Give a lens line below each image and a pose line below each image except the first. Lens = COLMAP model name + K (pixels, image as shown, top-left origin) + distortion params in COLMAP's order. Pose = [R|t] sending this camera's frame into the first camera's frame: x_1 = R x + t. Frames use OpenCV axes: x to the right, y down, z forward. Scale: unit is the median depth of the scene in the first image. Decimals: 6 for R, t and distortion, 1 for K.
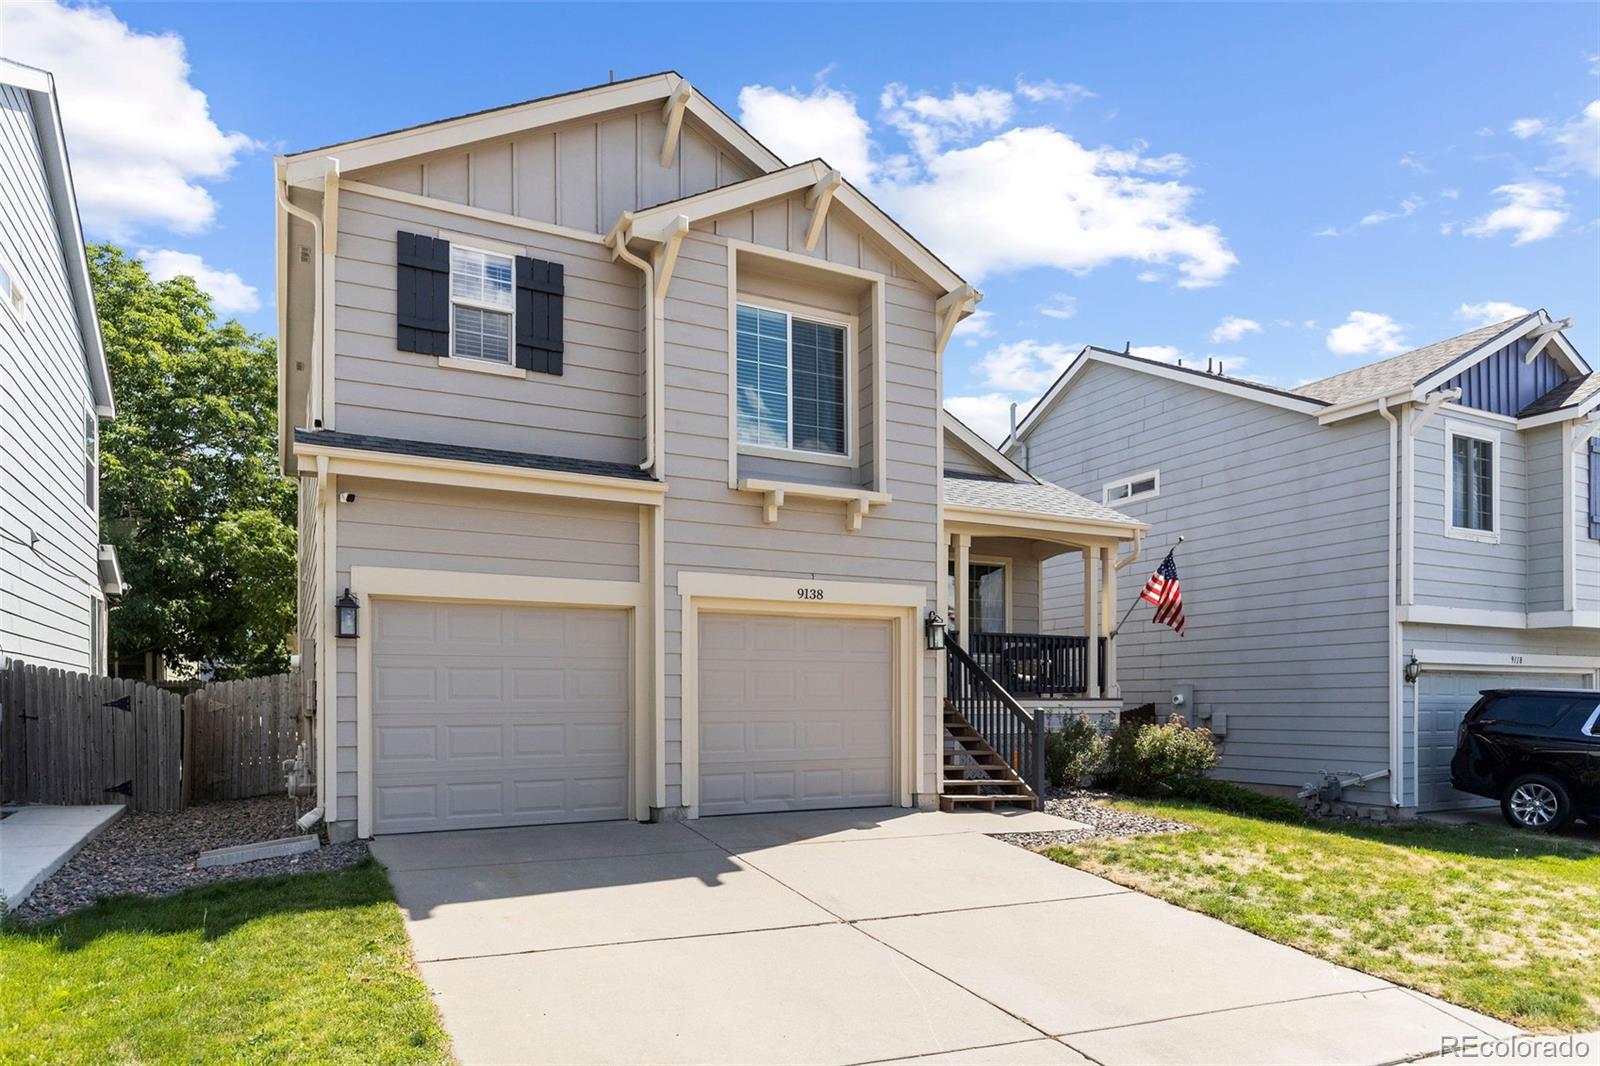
lens RADIAL K [[999.0, 0, 798.6], [0, 999.0, 597.8], [0, 0, 1]] dist [0.003133, 0.002530]
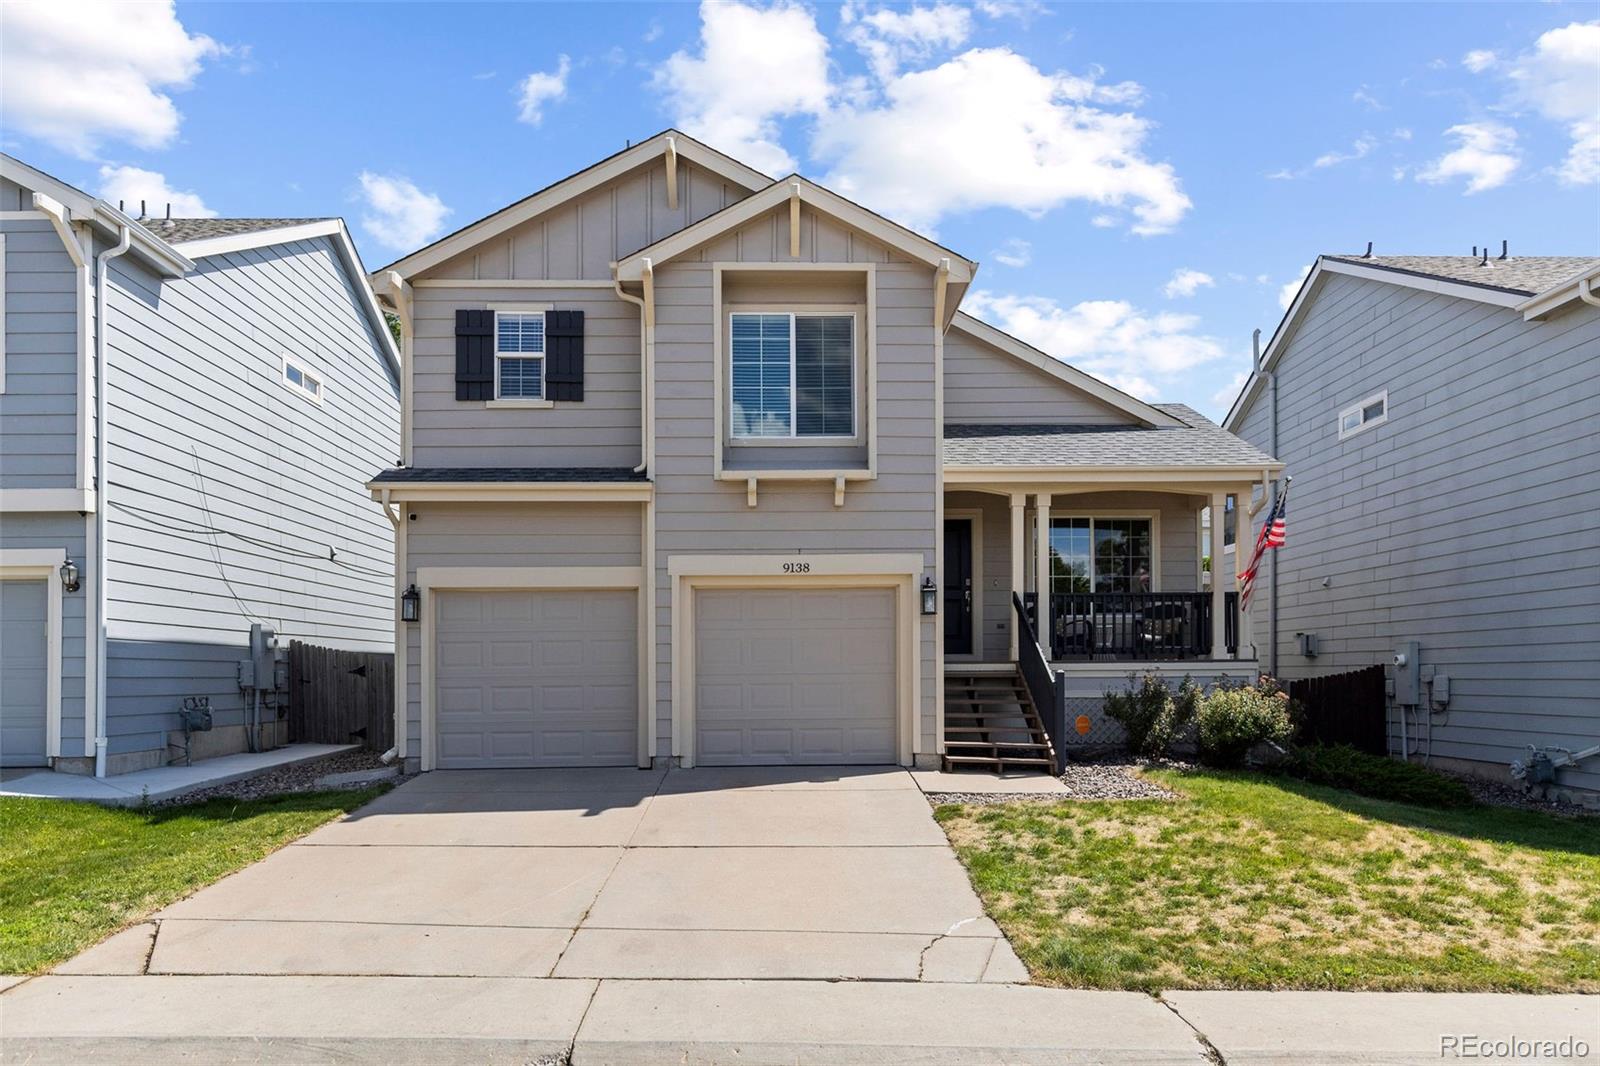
lens RADIAL K [[1045.2, 0, 800.0], [0, 1045.2, 533.0], [0, 0, 1]] dist [0.003209, 0.000841]
pose [[0.899782, -0.063257, -0.431729, 0.511190], [0.052241, 0.997936, -0.037340, 0.001180], [0.433200, 0.011044, 0.901230, -0.037282]]
